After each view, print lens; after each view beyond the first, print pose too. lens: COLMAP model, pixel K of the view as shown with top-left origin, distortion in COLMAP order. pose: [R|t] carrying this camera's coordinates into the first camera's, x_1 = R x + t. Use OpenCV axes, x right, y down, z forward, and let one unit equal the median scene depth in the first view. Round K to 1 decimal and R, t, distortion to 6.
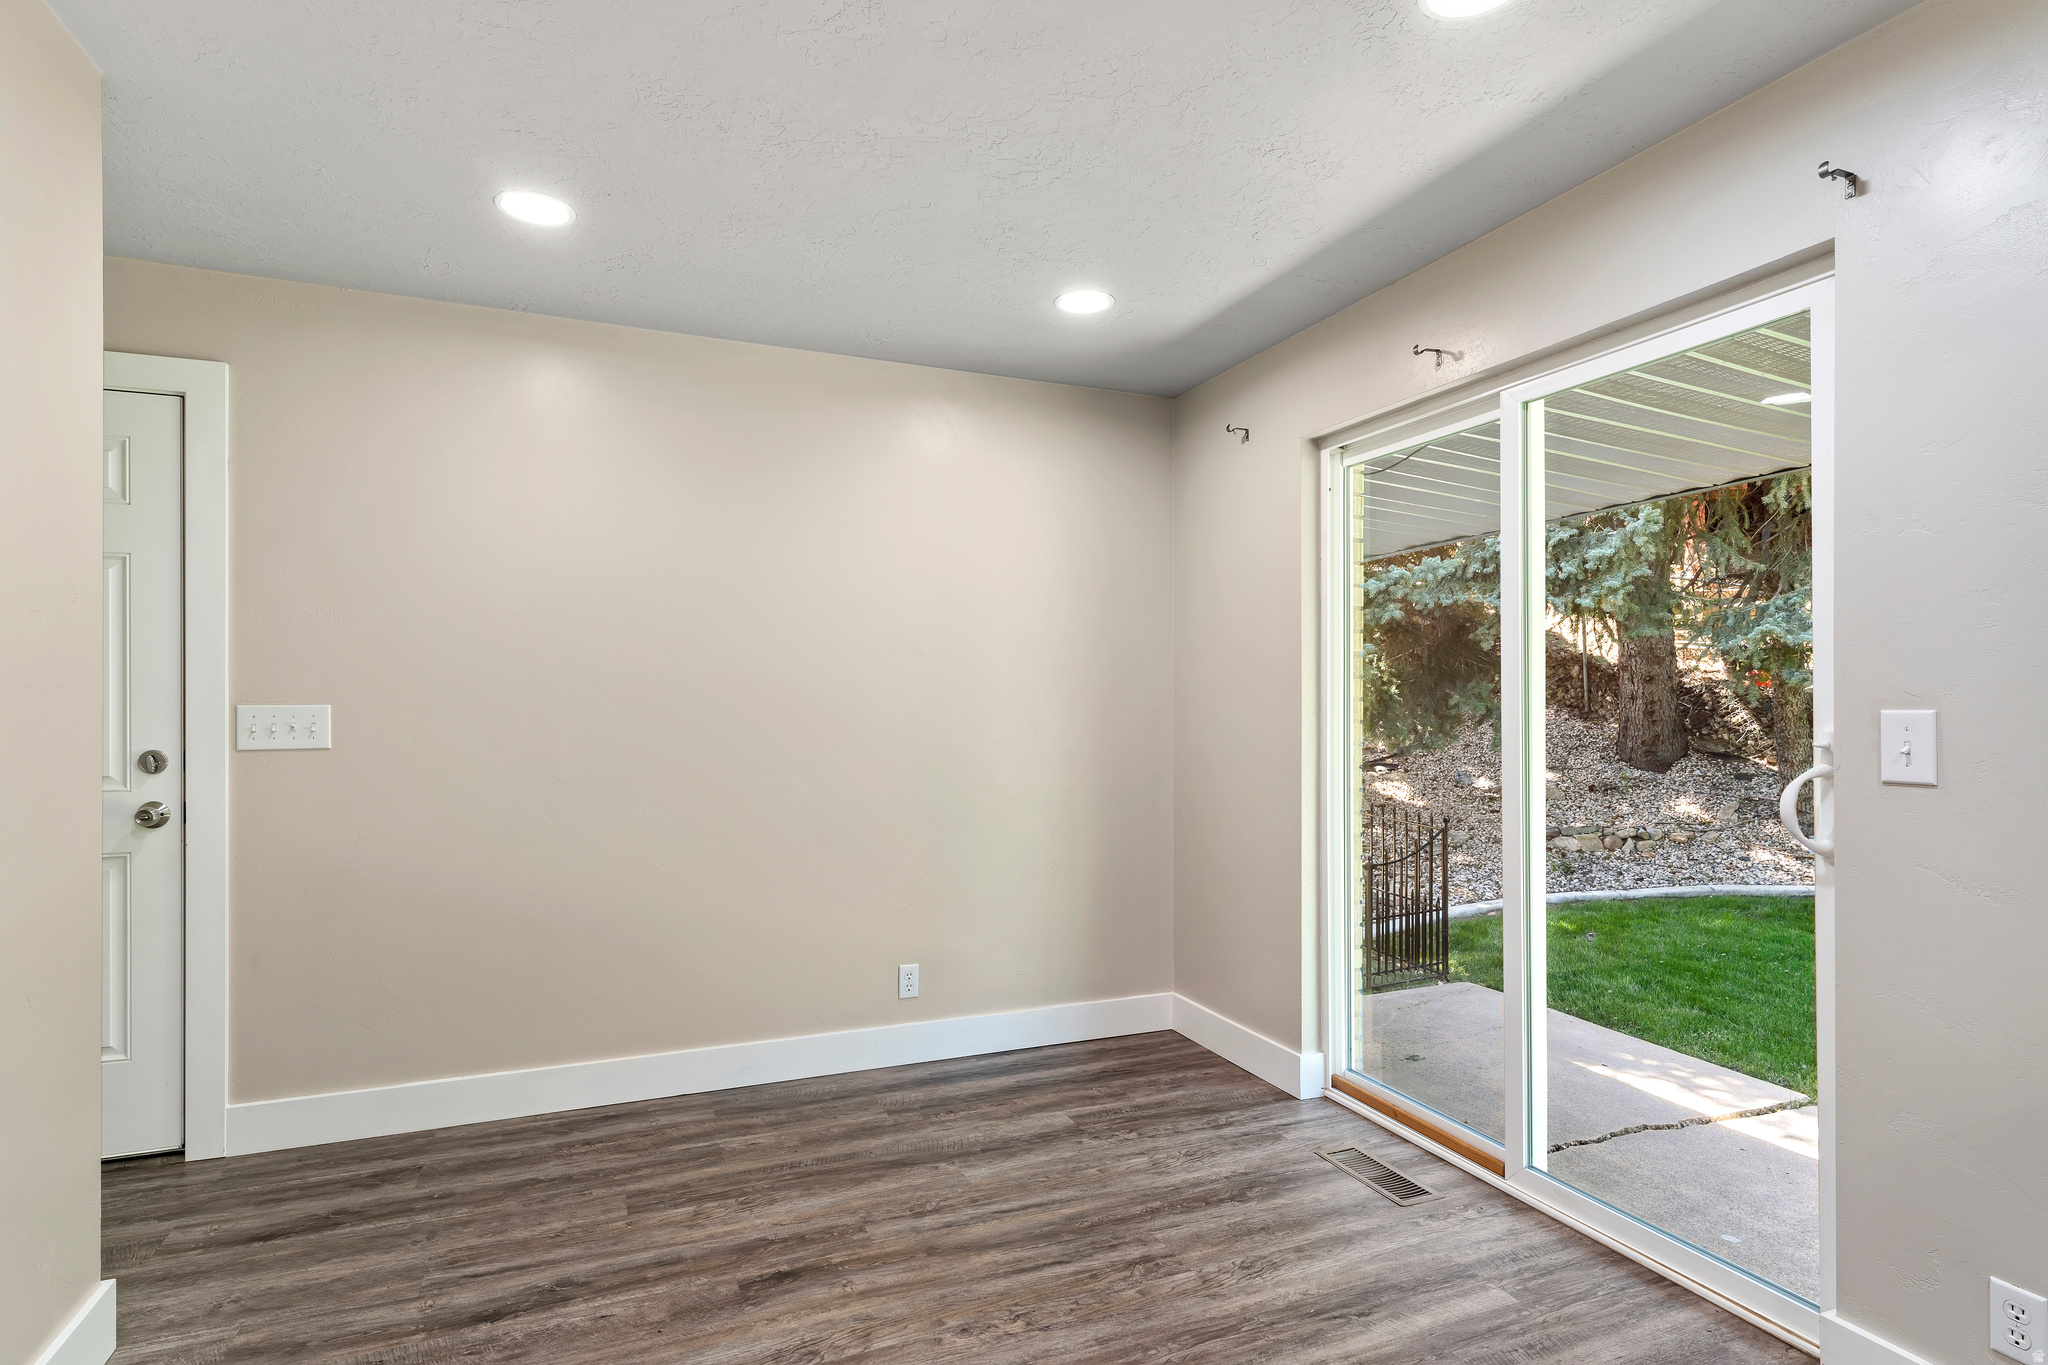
lens RADIAL K [[1035.0, 0, 1016.2], [0, 1035.0, 700.9], [0, 0, 1]] dist [-0.000726, 0.000868]
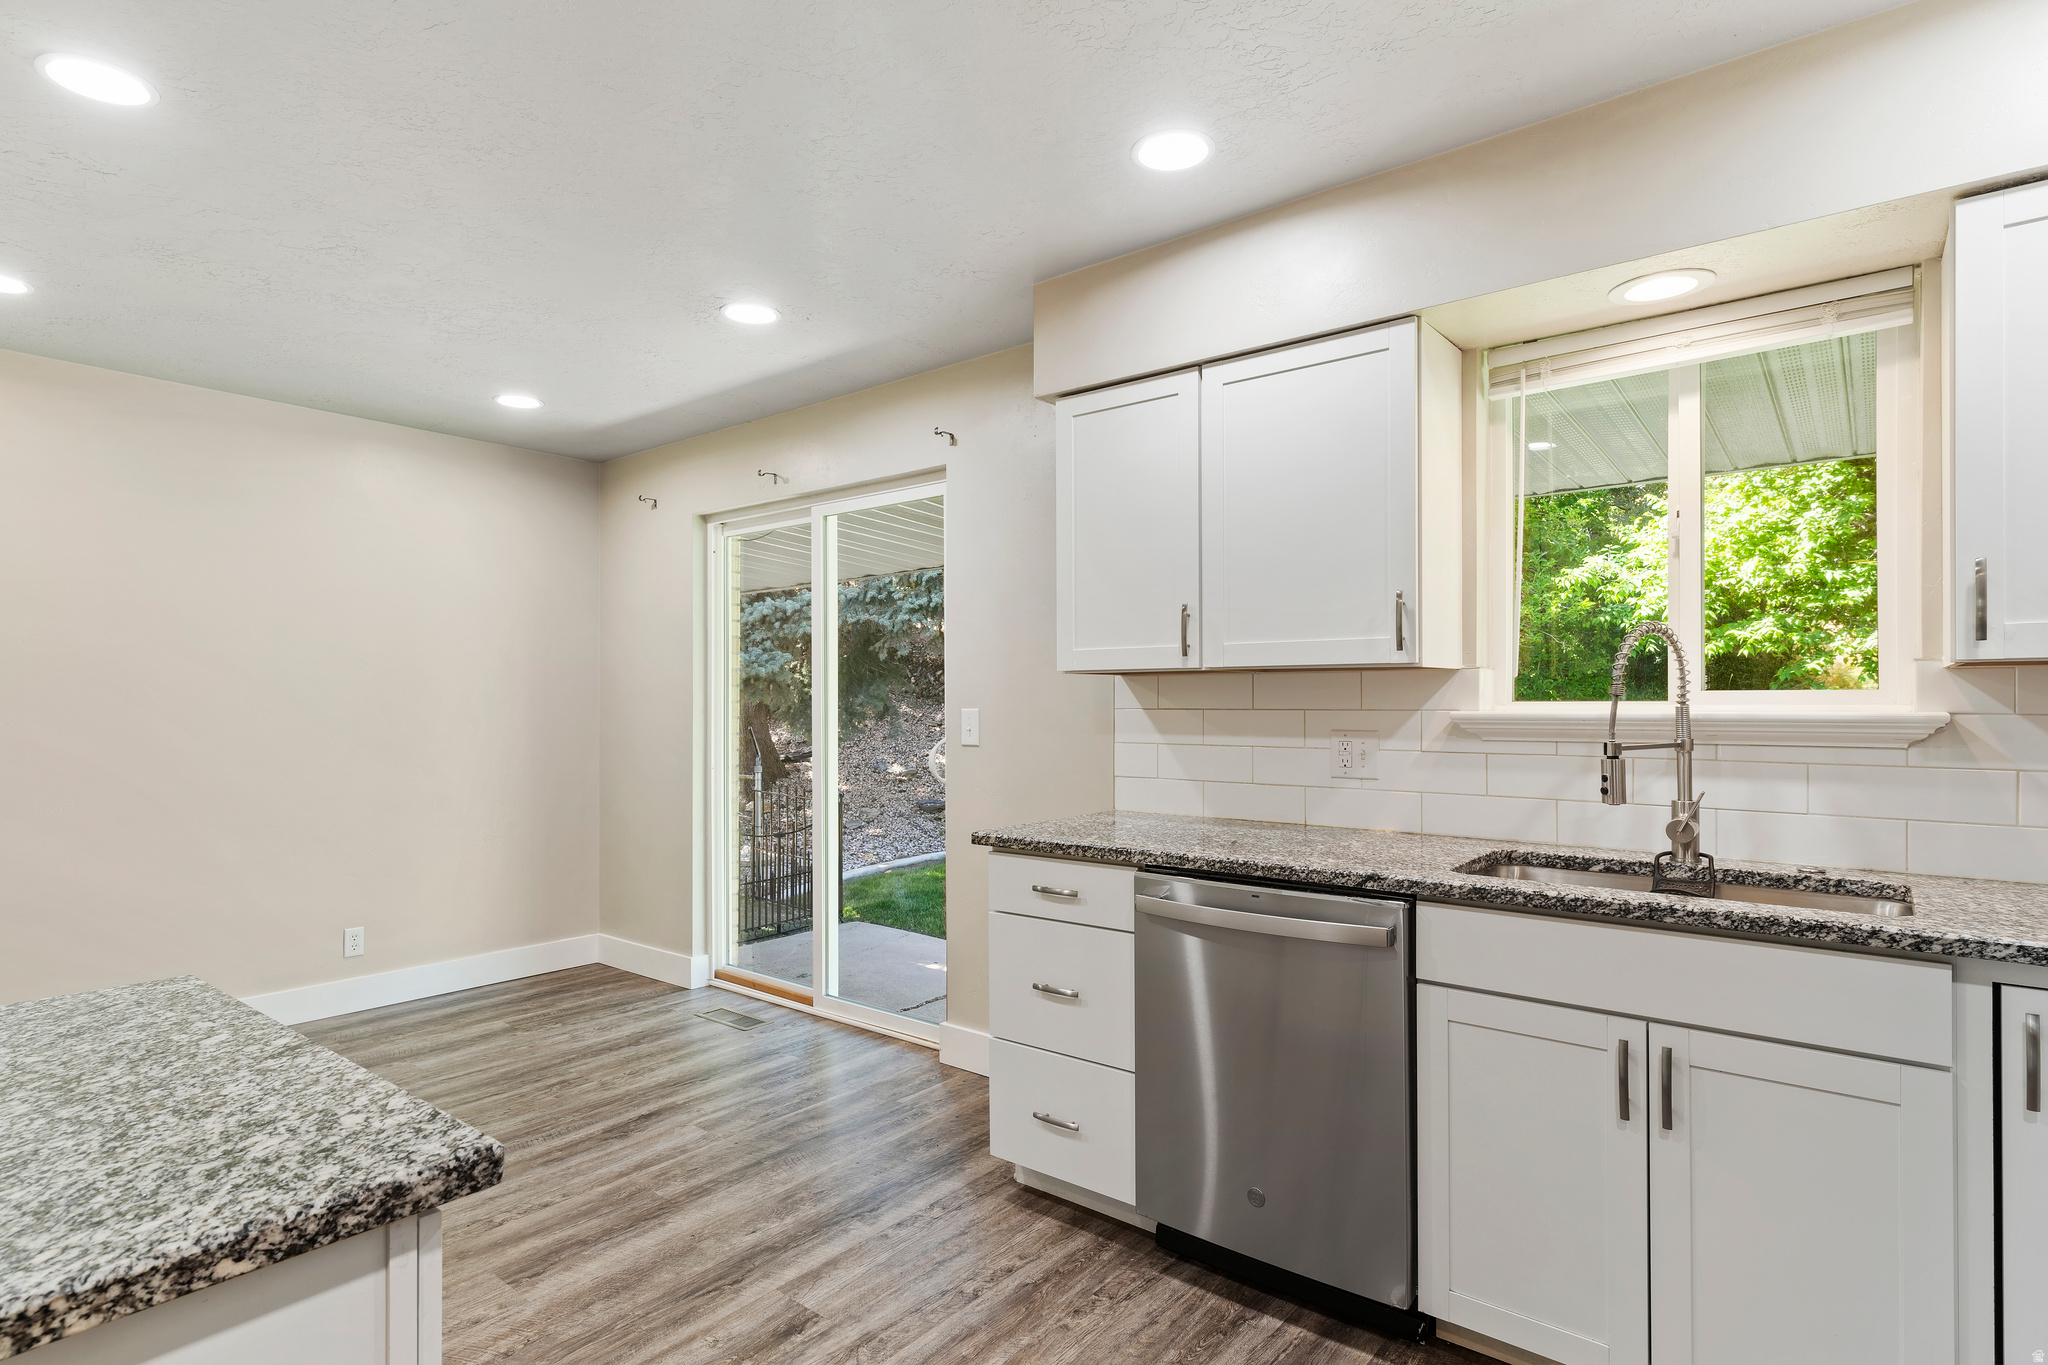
lens RADIAL K [[1042.5, 0, 1022.6], [0, 1042.5, 697.9], [0, 0, 1]] dist [0.004145, 0.000431]
pose [[0.875004, 0.000434, 0.484115, -0.014201], [-0.000140, 1.000000, -0.000642, -0.006028], [-0.484116, 0.000493, 0.875004, -0.419627]]
